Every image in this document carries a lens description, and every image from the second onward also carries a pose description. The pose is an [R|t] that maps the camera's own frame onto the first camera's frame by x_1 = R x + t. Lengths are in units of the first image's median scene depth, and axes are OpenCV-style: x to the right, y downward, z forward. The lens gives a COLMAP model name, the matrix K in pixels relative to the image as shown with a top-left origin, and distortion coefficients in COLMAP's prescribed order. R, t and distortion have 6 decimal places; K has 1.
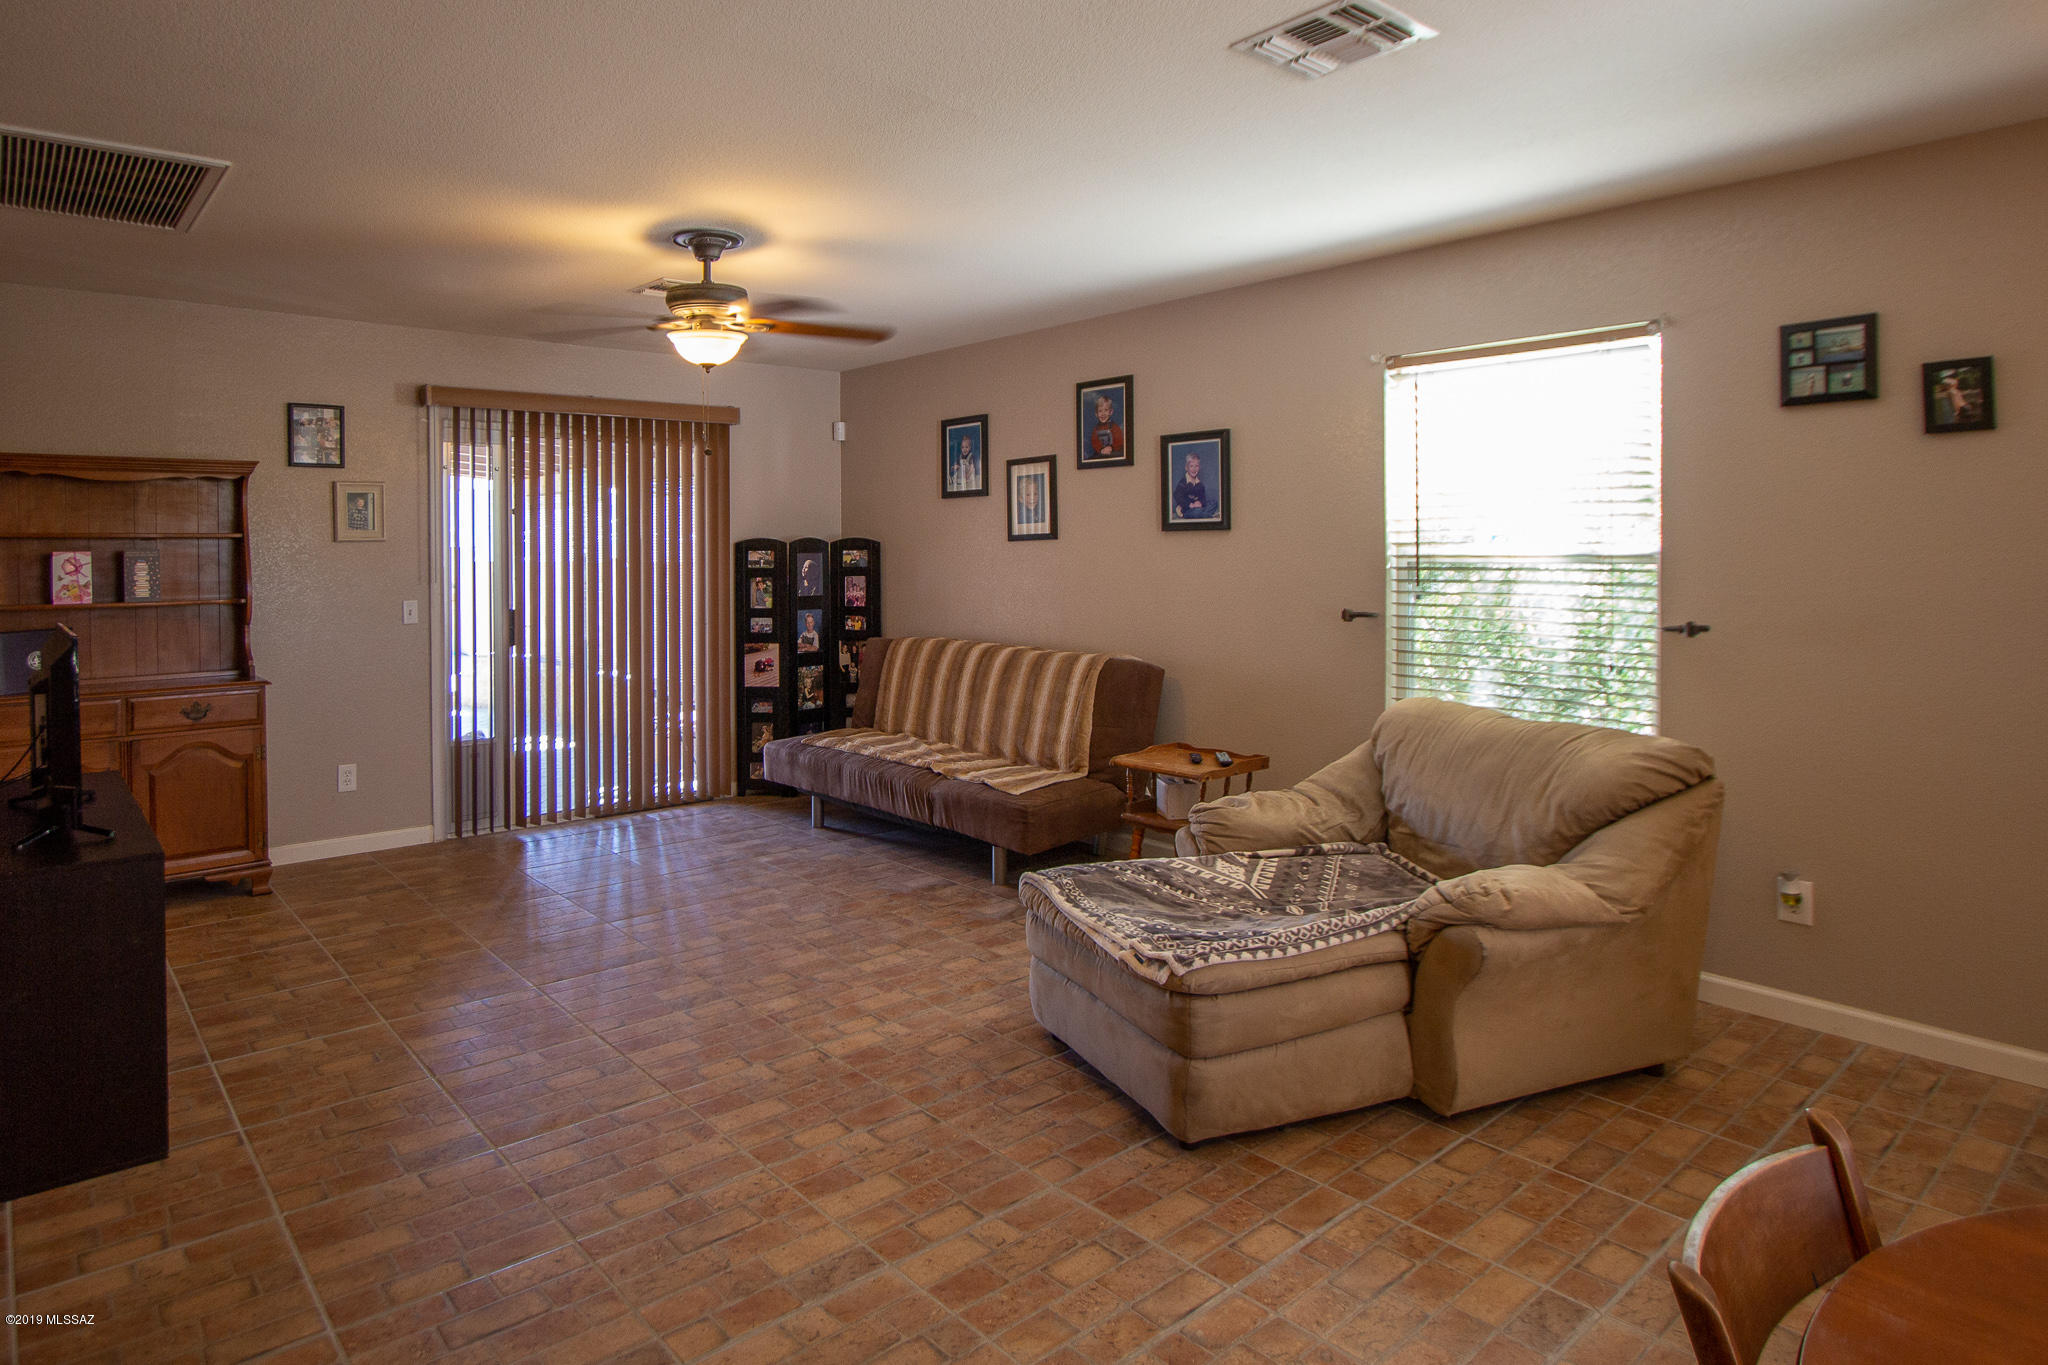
lens RADIAL K [[1169.1, 0, 885.7], [0, 1169.1, 562.6], [0, 0, 1]] dist [-0.004356, 0.001983]
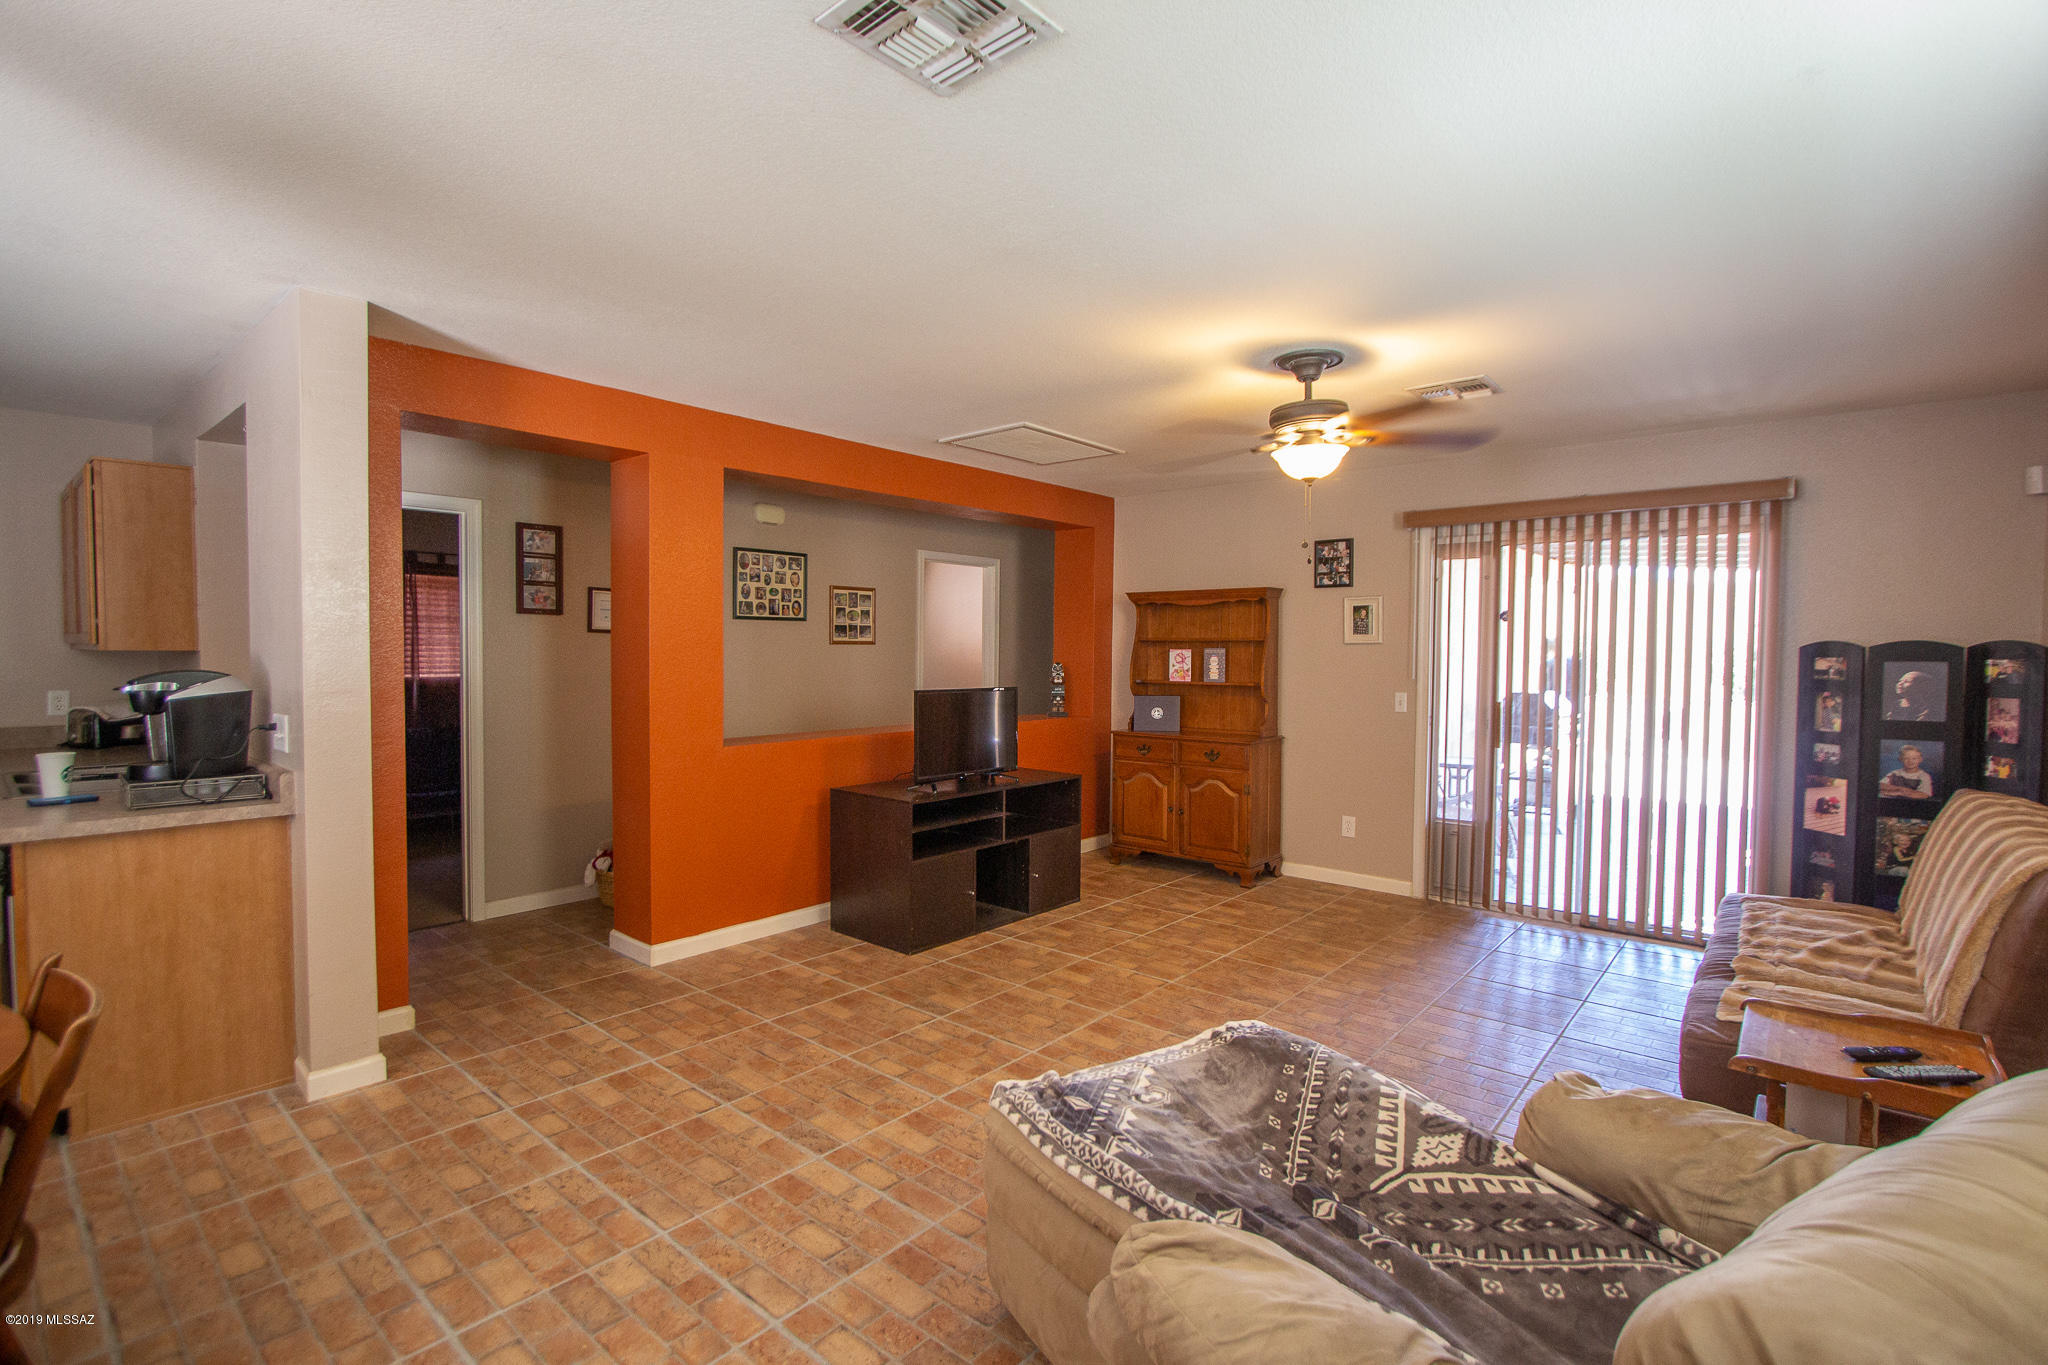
lens RADIAL K [[955.3, 0, 1015.0], [0, 955.3, 682.5], [0, 0, 1]] dist [-0.019828, 0.003934]
pose [[0.191690, 0.041254, -0.980588, 0.578346], [-0.020092, 0.999072, 0.038104, -0.009067], [0.981250, 0.012398, 0.192340, 0.506094]]
